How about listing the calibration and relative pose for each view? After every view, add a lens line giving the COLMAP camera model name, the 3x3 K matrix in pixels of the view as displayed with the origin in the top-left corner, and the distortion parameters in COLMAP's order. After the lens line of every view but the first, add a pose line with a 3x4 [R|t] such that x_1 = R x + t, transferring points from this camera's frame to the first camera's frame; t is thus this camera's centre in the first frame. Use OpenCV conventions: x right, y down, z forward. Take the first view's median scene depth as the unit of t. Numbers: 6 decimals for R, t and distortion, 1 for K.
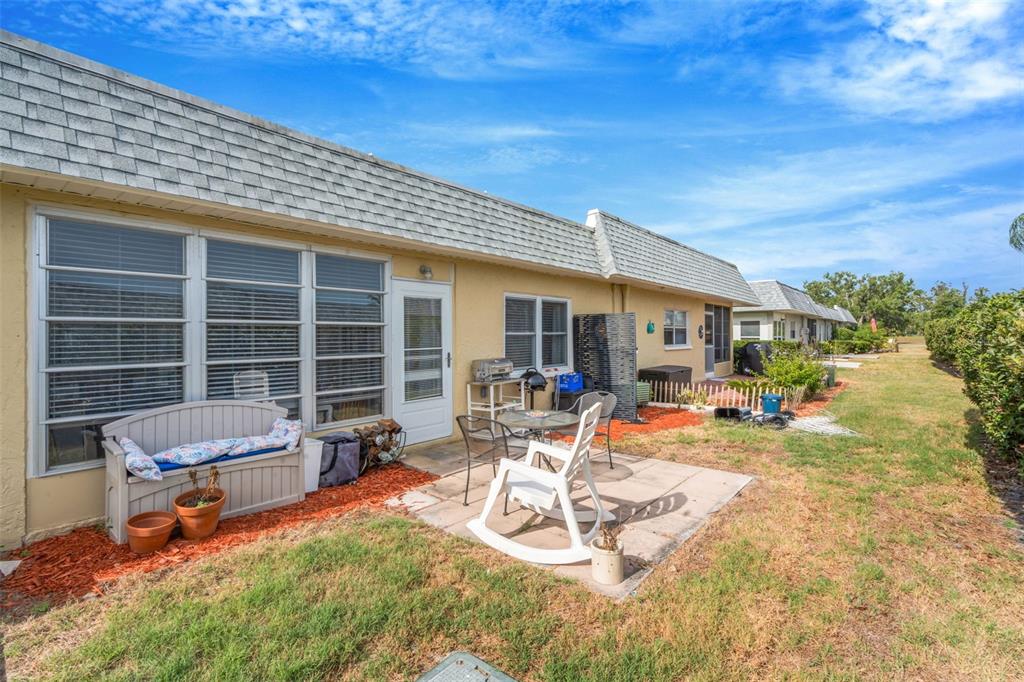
lens RADIAL K [[461.3, 0, 514.1], [0, 461.3, 340.9], [0, 0, 1]] dist [-0.001593, 0.000272]
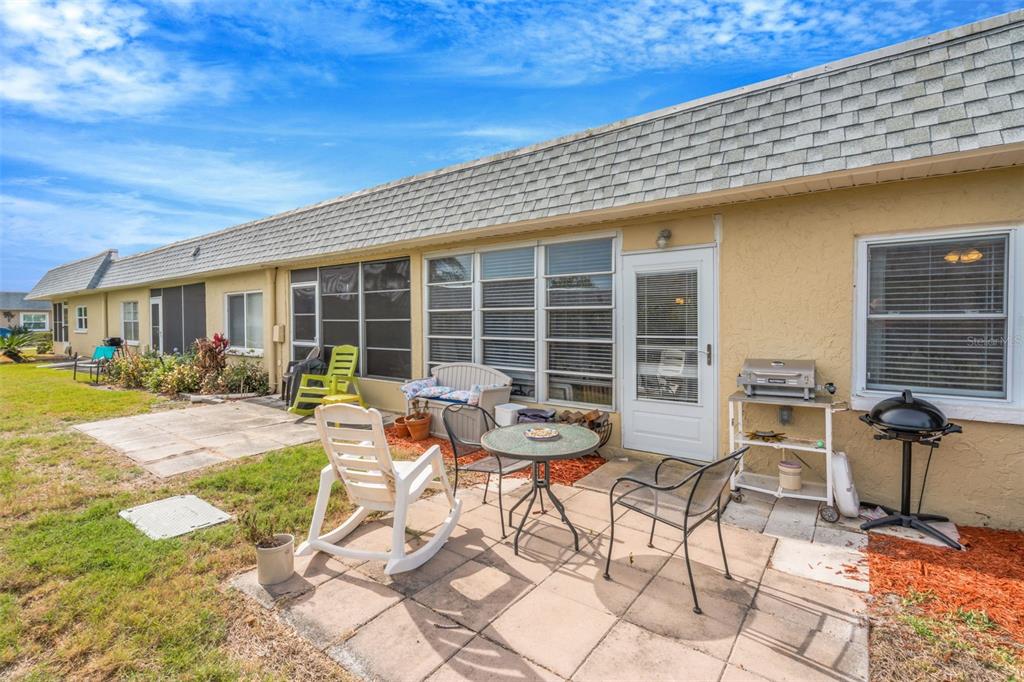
lens RADIAL K [[461.3, 0, 514.1], [0, 461.3, 340.9], [0, 0, 1]] dist [-0.001593, 0.000272]
pose [[0.073757, 0.051486, -0.995946, 0.638104], [-0.007851, 0.998665, 0.051045, -0.015734], [0.997245, 0.004054, 0.074063, 0.775736]]
